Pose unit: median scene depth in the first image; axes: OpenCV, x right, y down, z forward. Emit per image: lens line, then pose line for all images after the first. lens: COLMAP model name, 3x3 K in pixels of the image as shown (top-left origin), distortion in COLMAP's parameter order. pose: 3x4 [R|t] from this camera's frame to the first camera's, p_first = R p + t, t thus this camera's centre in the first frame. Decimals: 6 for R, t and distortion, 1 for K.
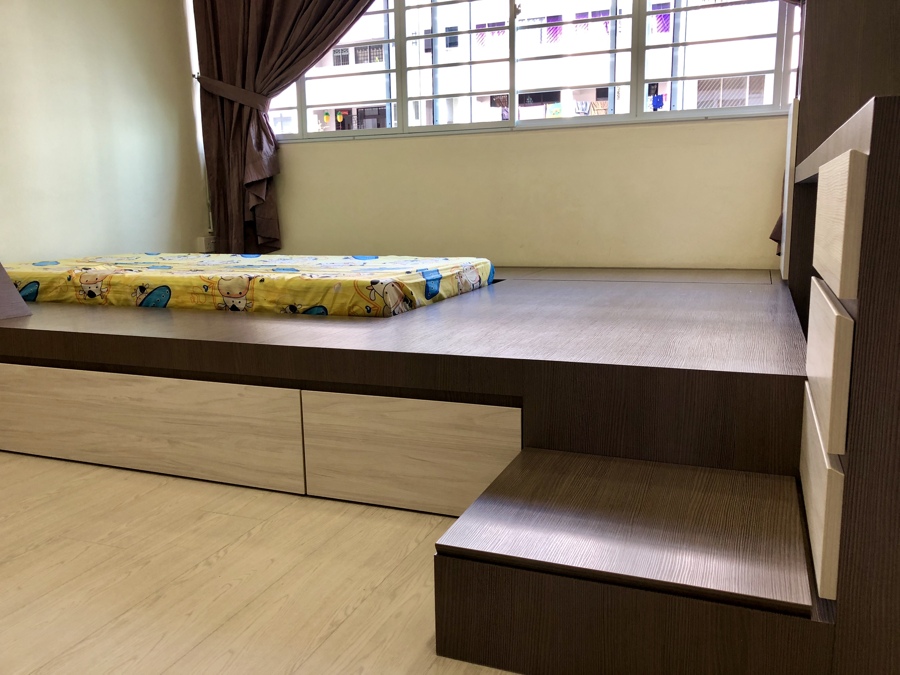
lens RADIAL K [[743.5, 0, 457.4], [0, 743.5, 333.0], [0, 0, 1]] dist [0.046830, -0.056514]
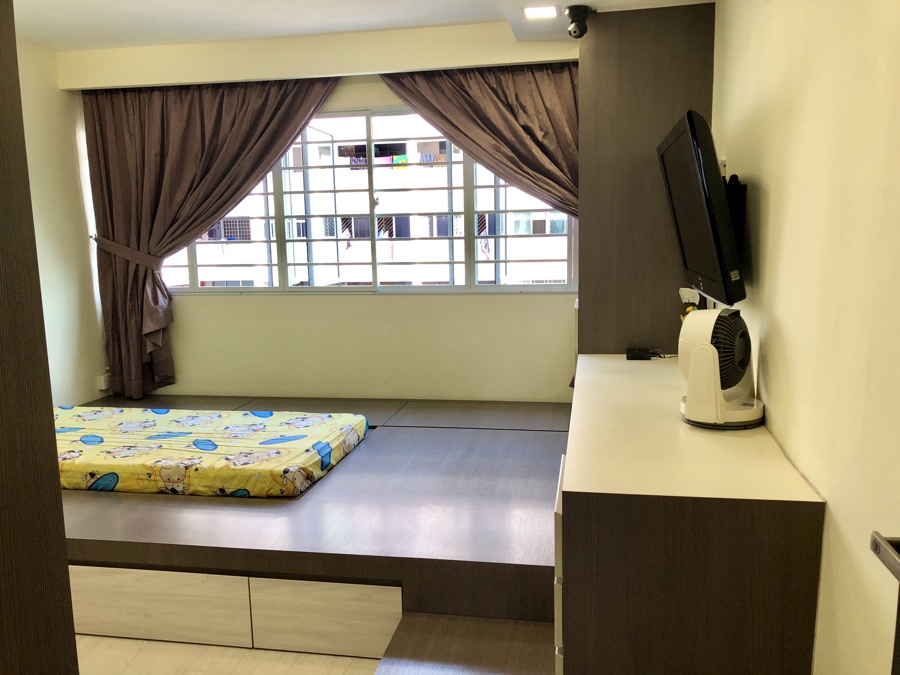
lens RADIAL K [[743.5, 0, 447.7], [0, 743.5, 341.6], [0, 0, 1]] dist [0.046830, -0.056514]
pose [[0.982313, -0.035872, 0.183776, -0.055595], [0.039839, 0.999045, -0.017940, -0.238871], [-0.182957, 0.024944, 0.982804, -0.364530]]
